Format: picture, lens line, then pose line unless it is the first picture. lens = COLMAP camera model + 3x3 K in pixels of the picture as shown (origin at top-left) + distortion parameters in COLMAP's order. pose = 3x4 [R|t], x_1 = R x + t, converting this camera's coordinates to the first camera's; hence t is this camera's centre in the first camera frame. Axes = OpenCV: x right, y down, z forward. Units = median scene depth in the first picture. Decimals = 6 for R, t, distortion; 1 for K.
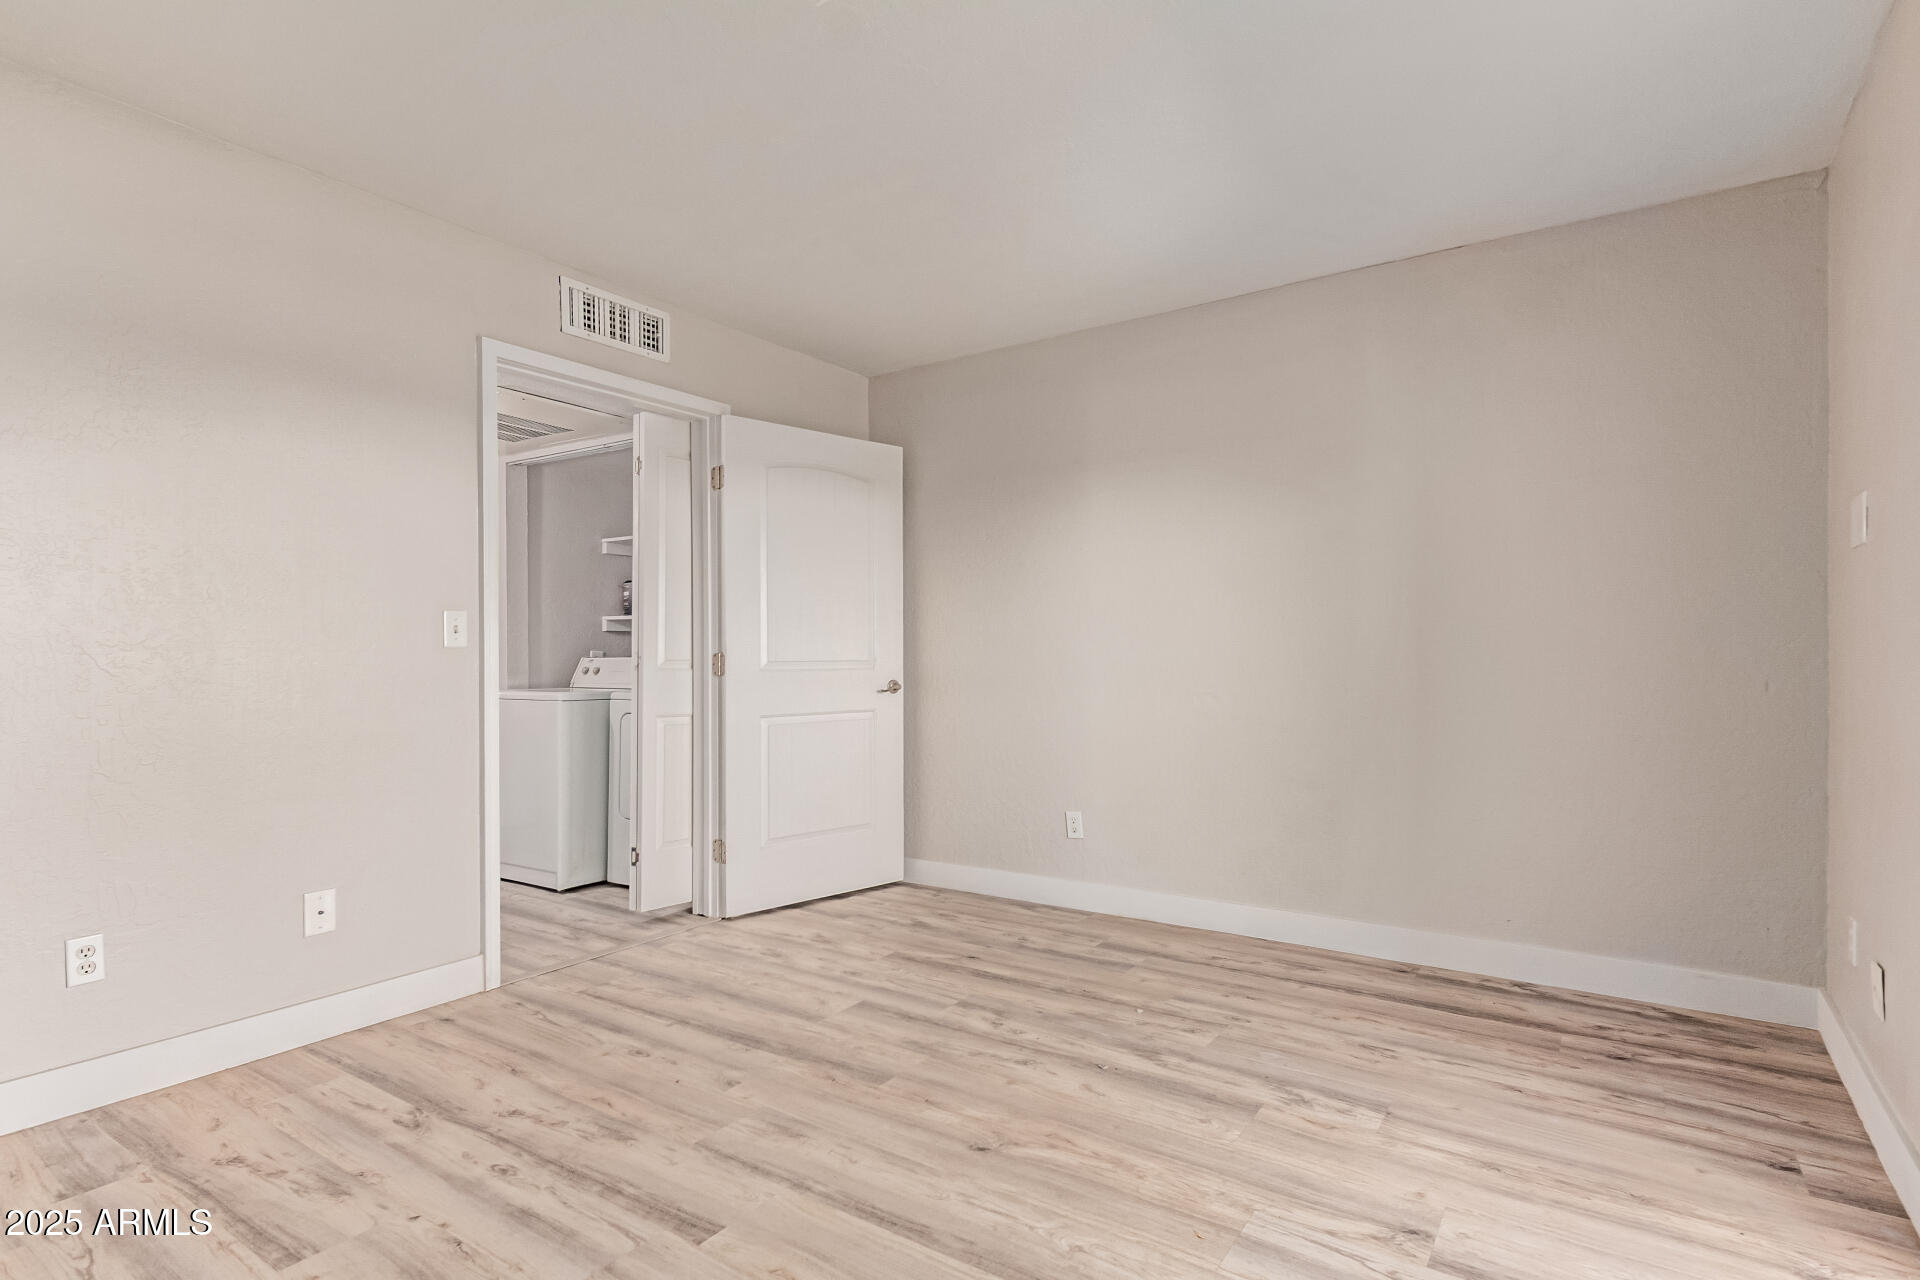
lens RADIAL K [[957.8, 0, 935.4], [0, 957.8, 663.8], [0, 0, 1]] dist [0.022821, -0.010824]
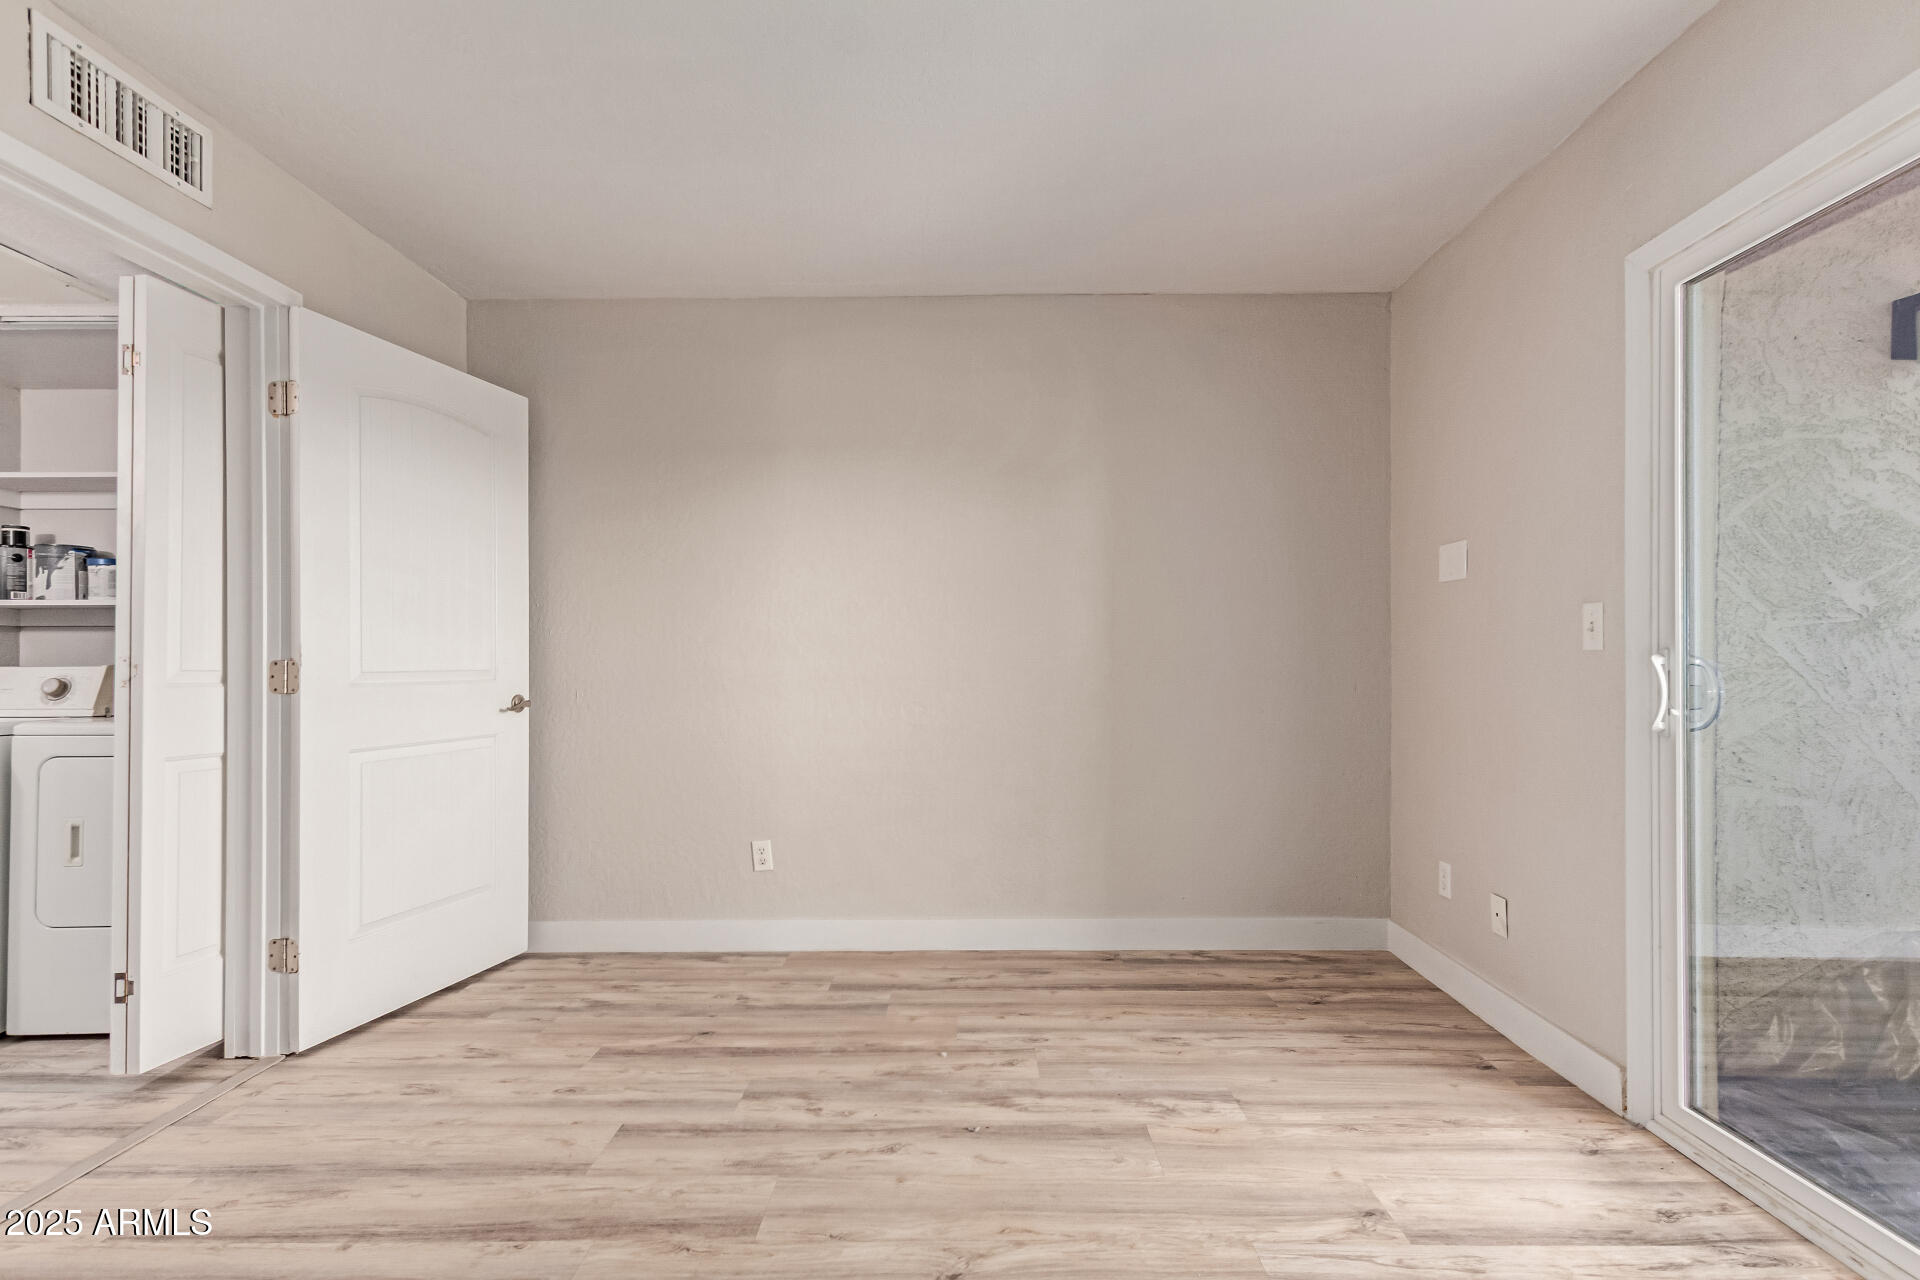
lens RADIAL K [[964.3, 0, 953.5], [0, 964.3, 666.4], [0, 0, 1]] dist [0.020739, -0.009200]
pose [[0.828439, -0.001323, 0.560078, -0.286047], [0.004558, 0.999980, -0.004380, -0.001917], [-0.560061, 0.006182, 0.828428, 0.229069]]
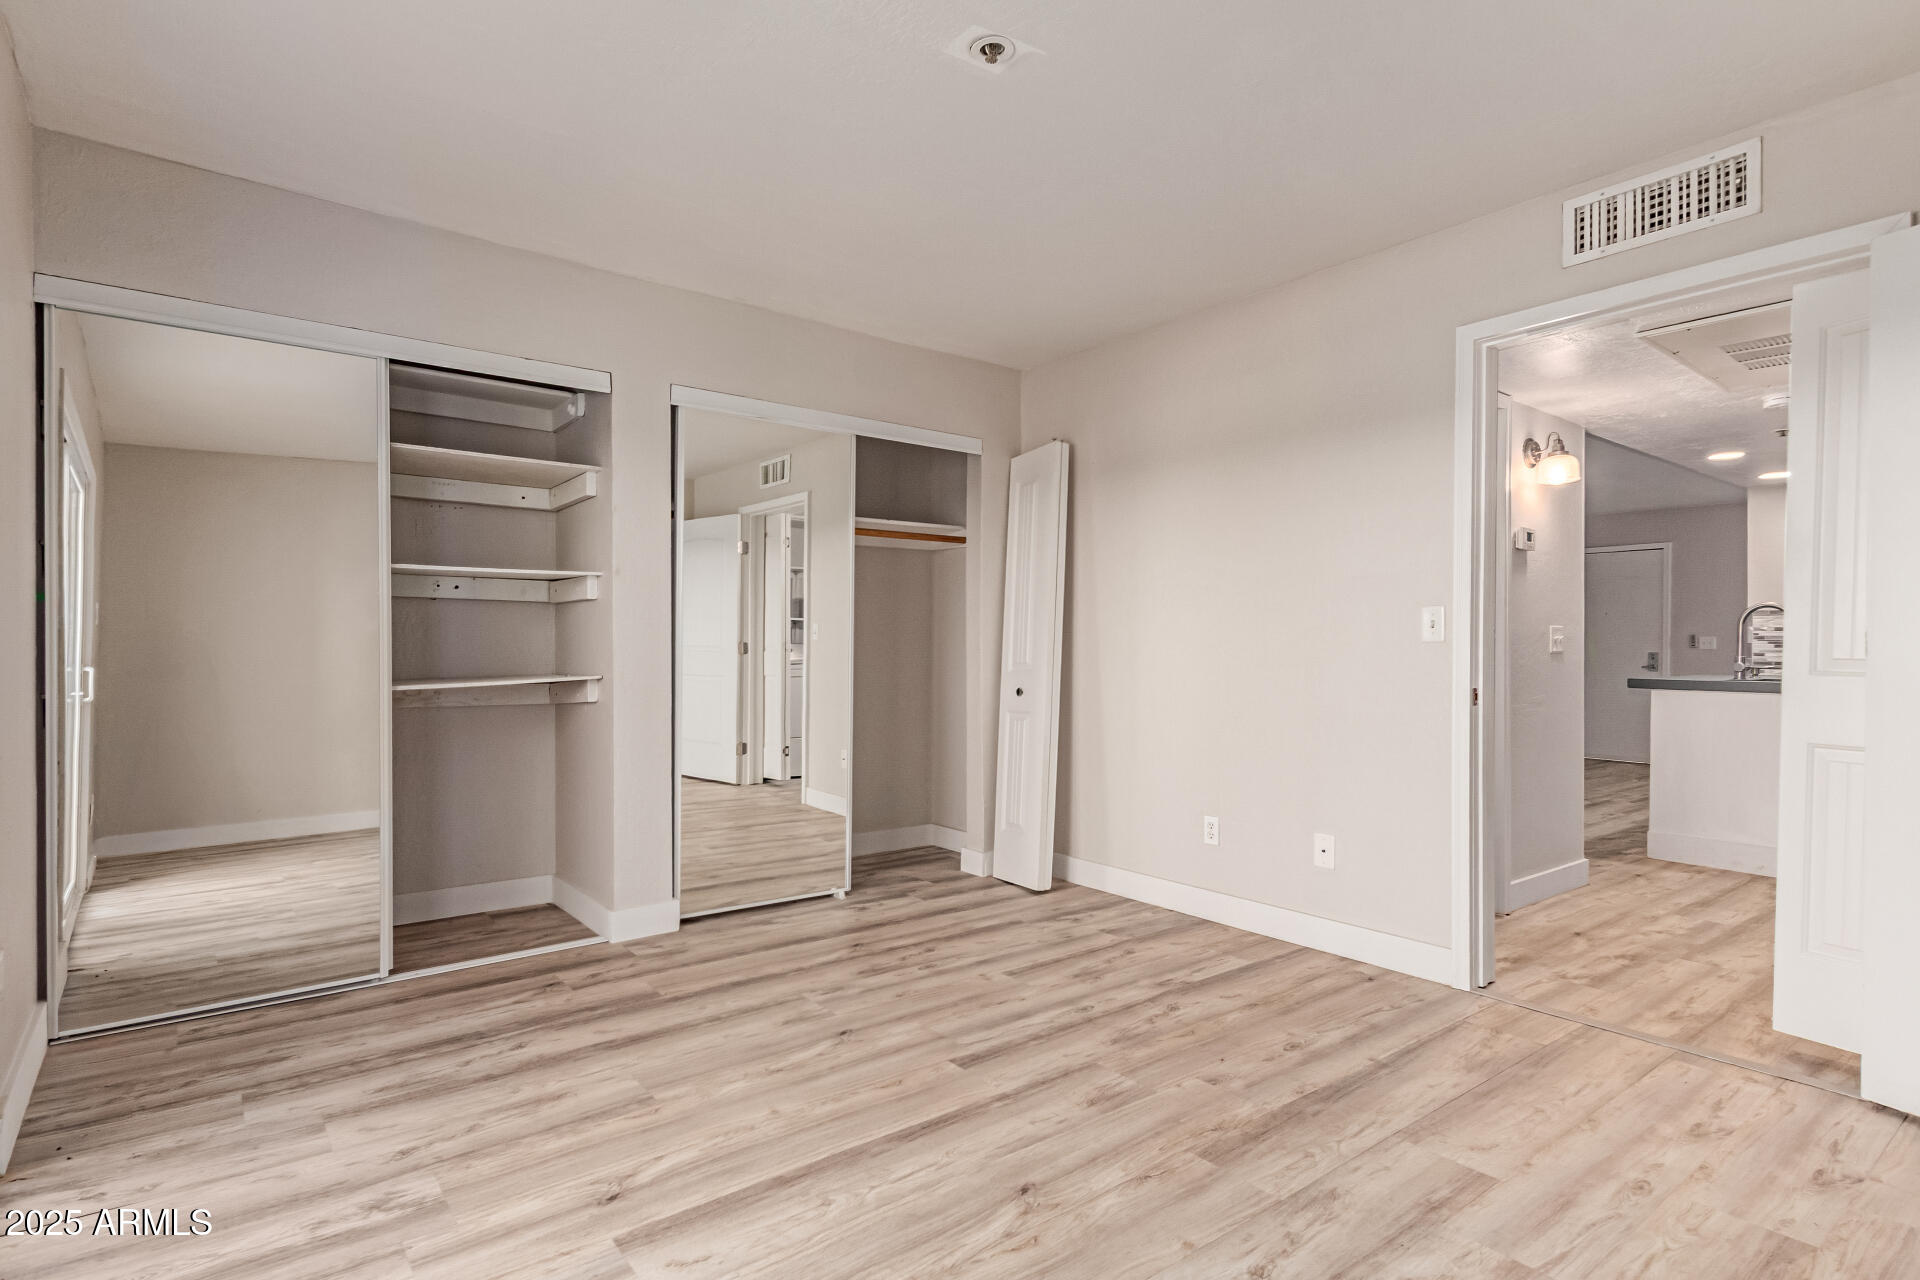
lens RADIAL K [[996.3, 0, 999.4], [0, 996.3, 641.4], [0, 0, 1]] dist [0.021503, -0.000106]
pose [[-0.279634, -0.008171, -0.960072, 0.682909], [-0.008970, 0.999942, -0.005898, -0.005837], [0.960065, 0.006963, -0.279691, 0.873393]]
